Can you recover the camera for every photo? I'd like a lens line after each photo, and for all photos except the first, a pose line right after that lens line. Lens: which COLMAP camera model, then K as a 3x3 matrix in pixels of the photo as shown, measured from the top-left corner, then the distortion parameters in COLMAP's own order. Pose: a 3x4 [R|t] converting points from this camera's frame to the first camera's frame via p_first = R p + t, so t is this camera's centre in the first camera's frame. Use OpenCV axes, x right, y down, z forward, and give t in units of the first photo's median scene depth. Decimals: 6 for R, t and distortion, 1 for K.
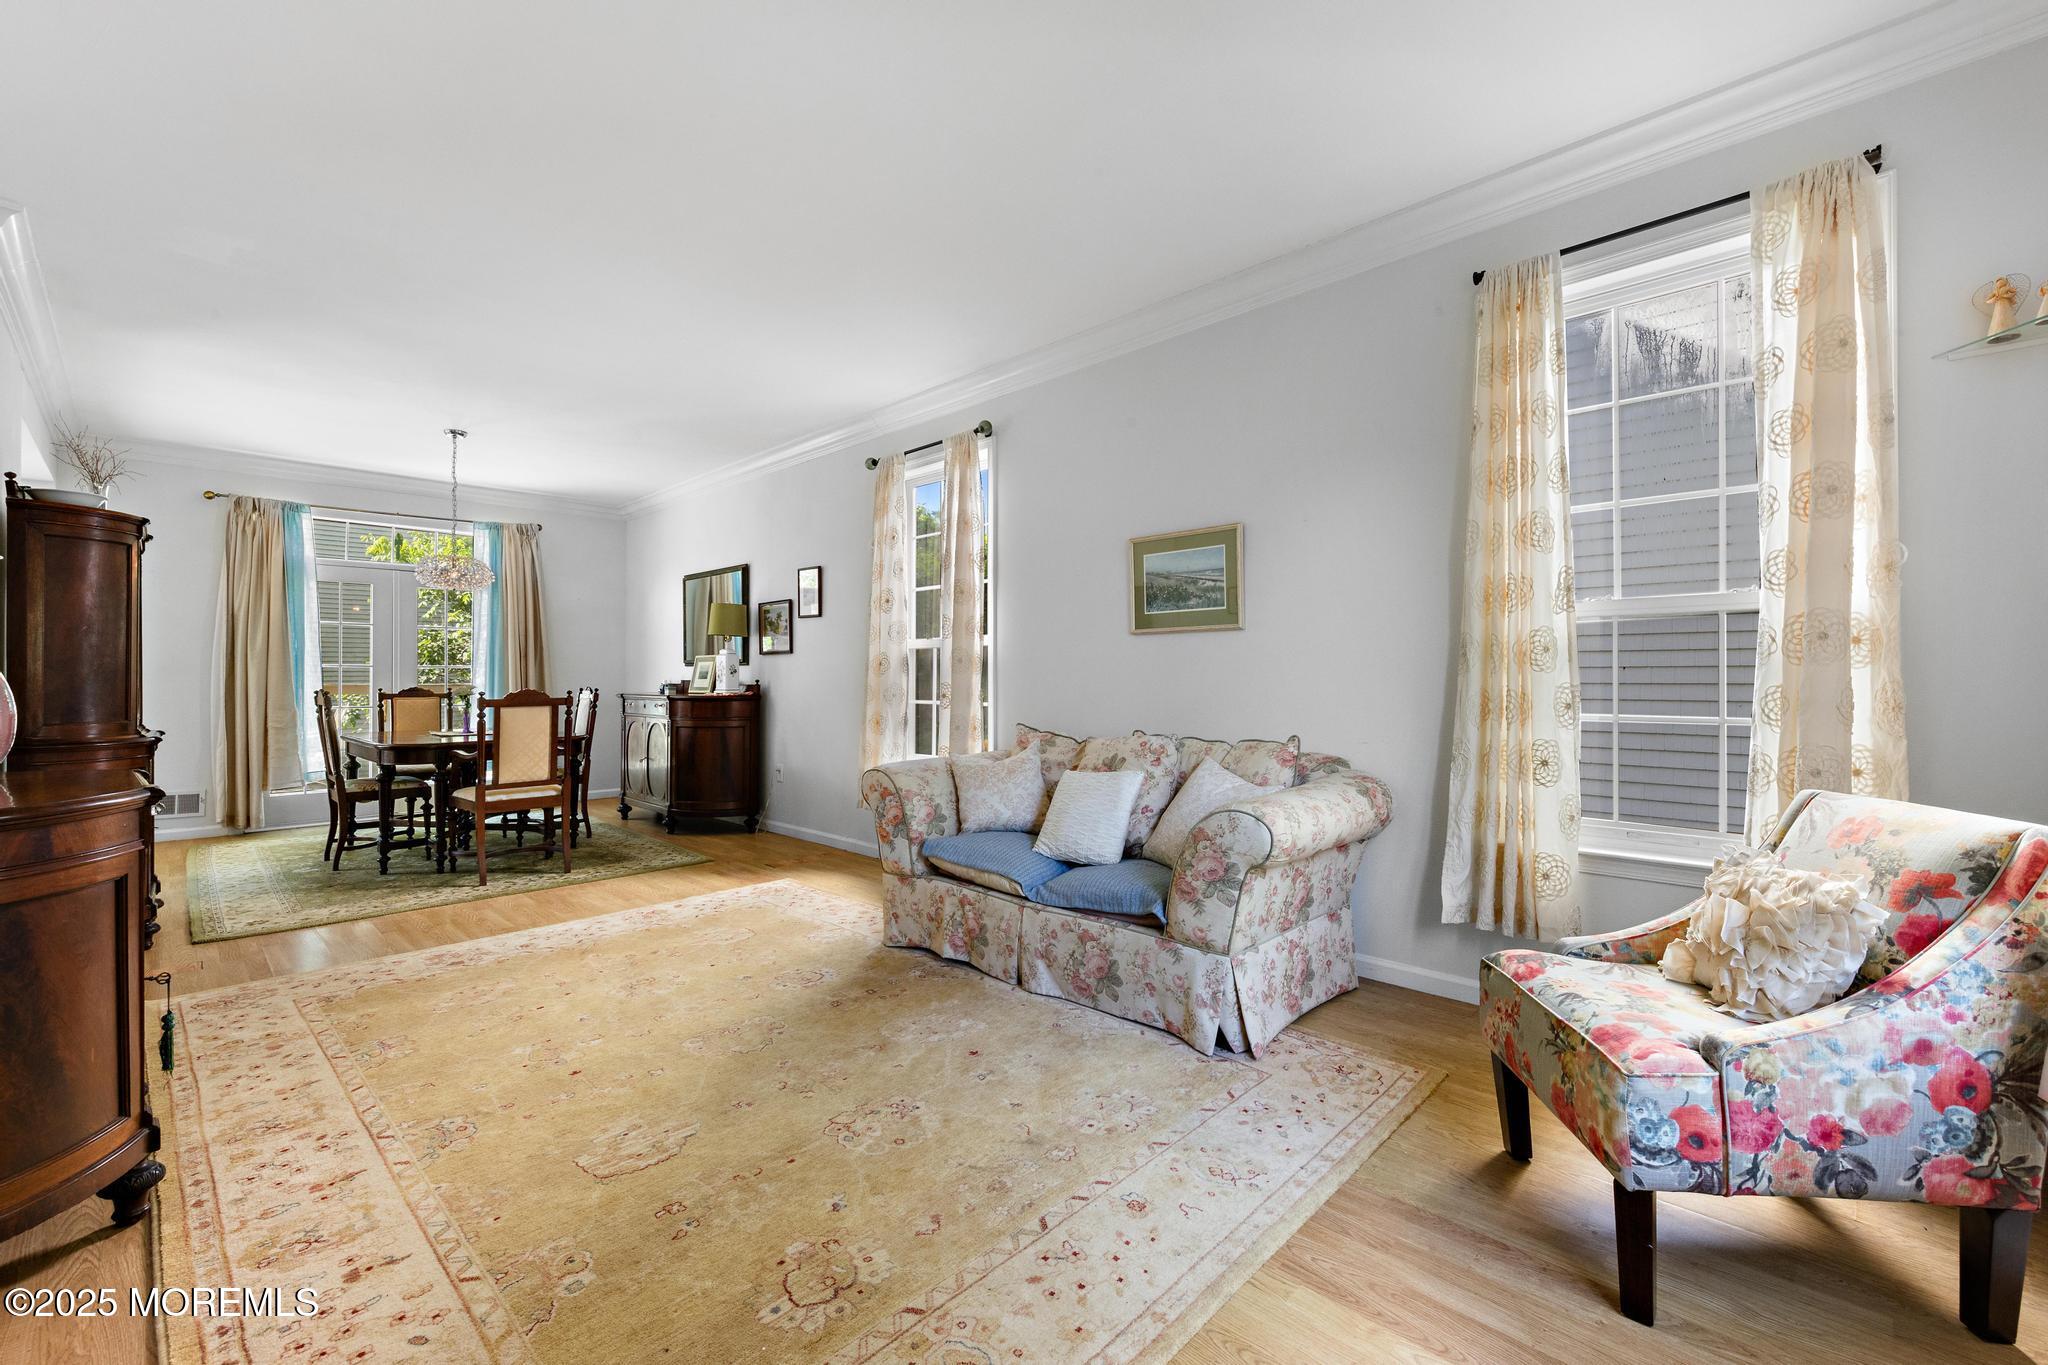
lens RADIAL K [[870.9, 0, 1034.0], [0, 870.9, 675.2], [0, 0, 1]] dist [0.007792, -0.001067]
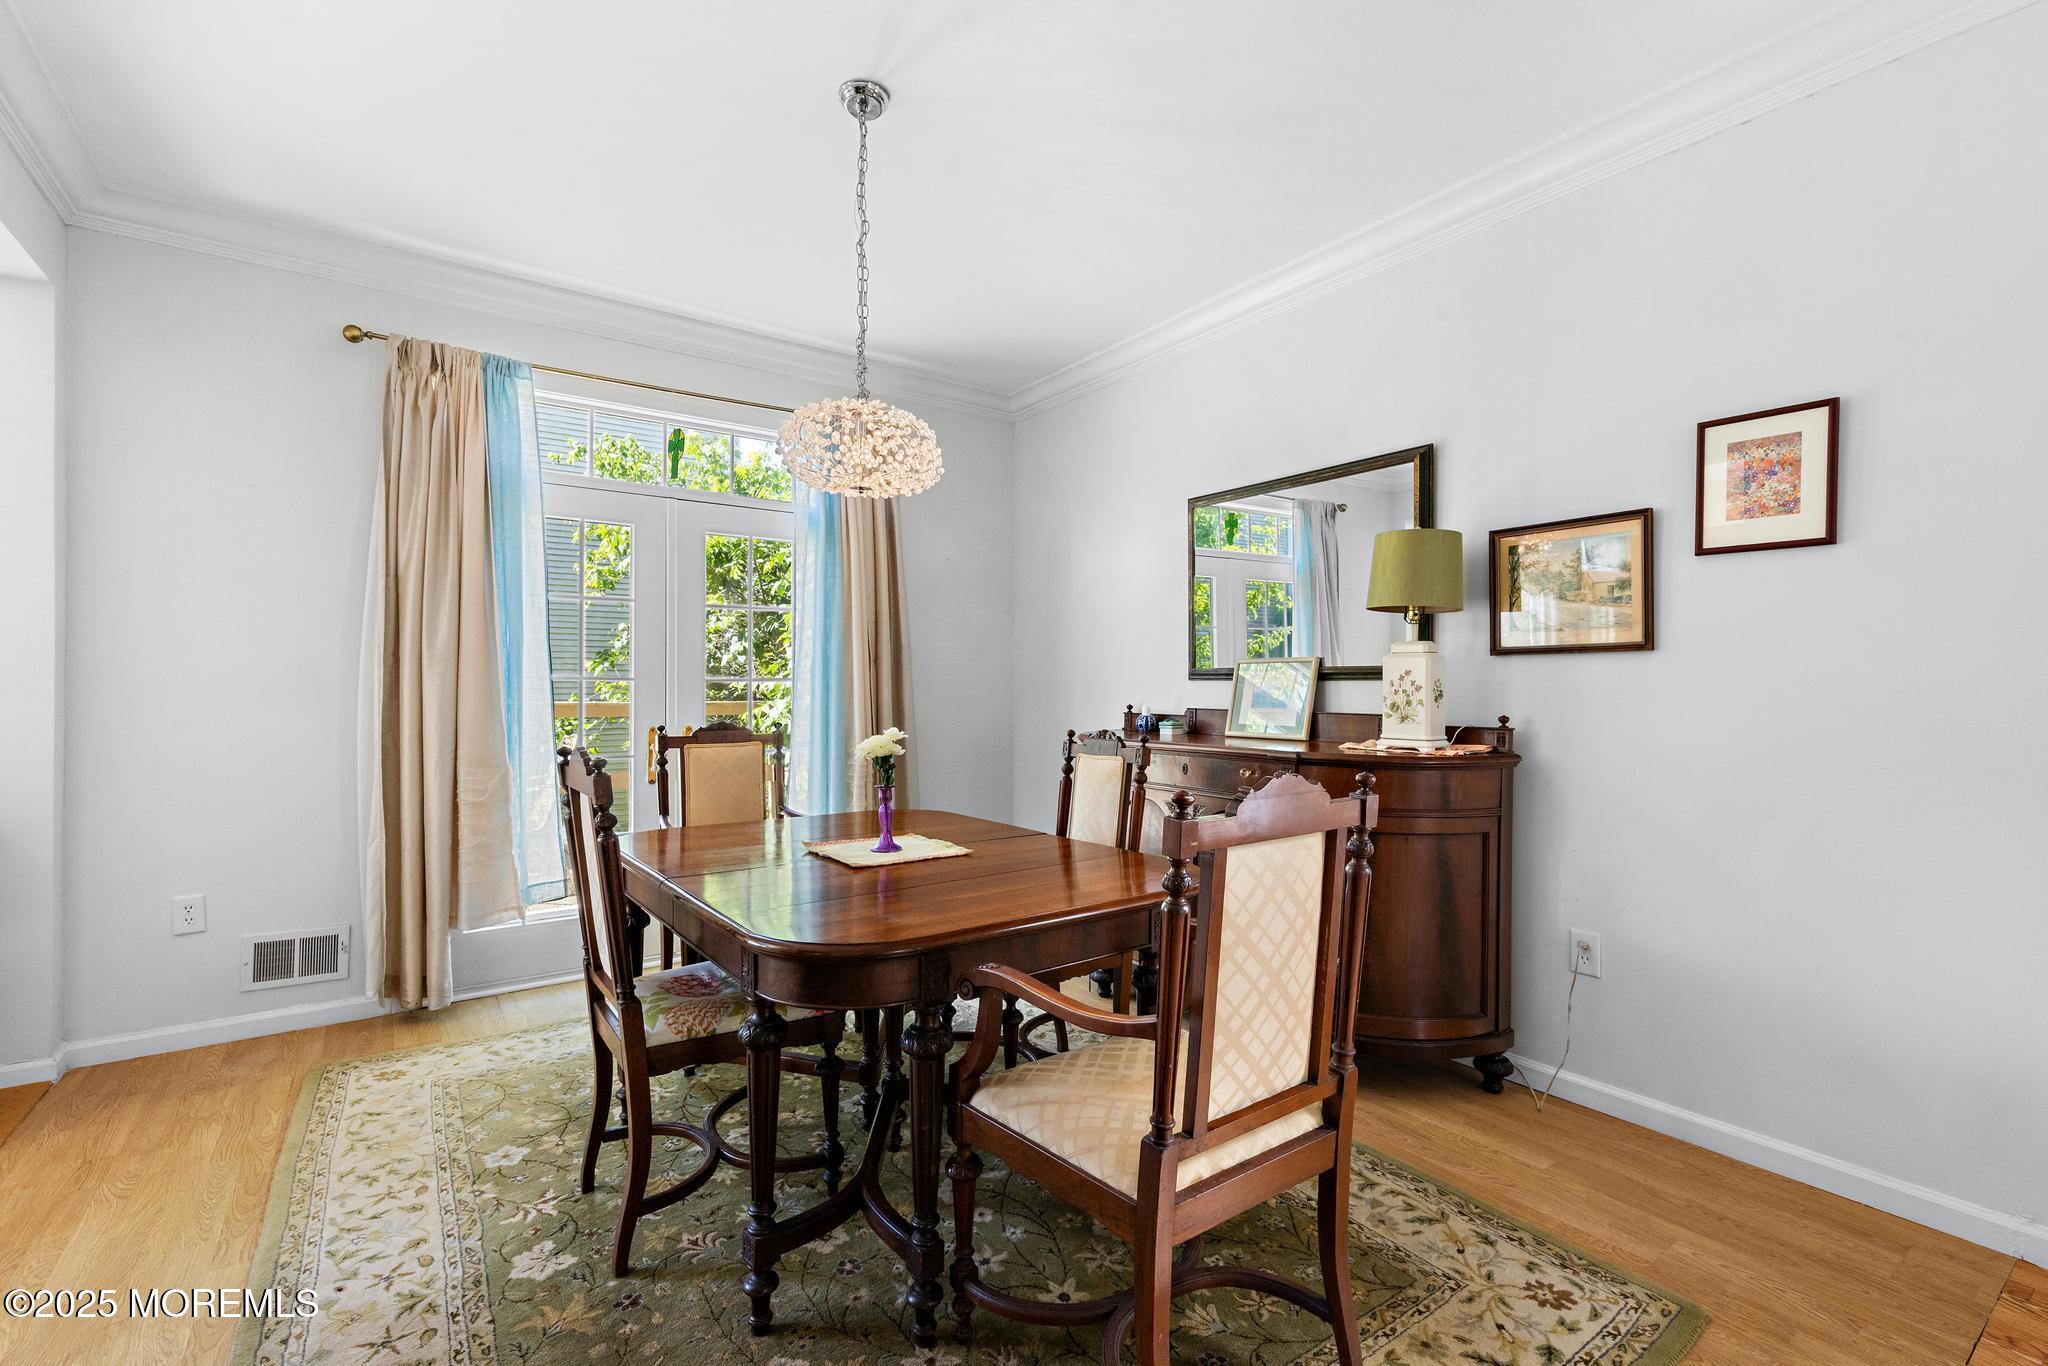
lens RADIAL K [[904.8, 0, 1015.4], [0, 904.8, 693.0], [0, 0, 1]] dist [0.009206, -0.000272]
pose [[0.985453, 0.005339, -0.169865, -0.470077], [-0.003970, 0.999957, 0.008402, -0.008079], [0.169903, -0.007605, 0.985431, 0.539102]]
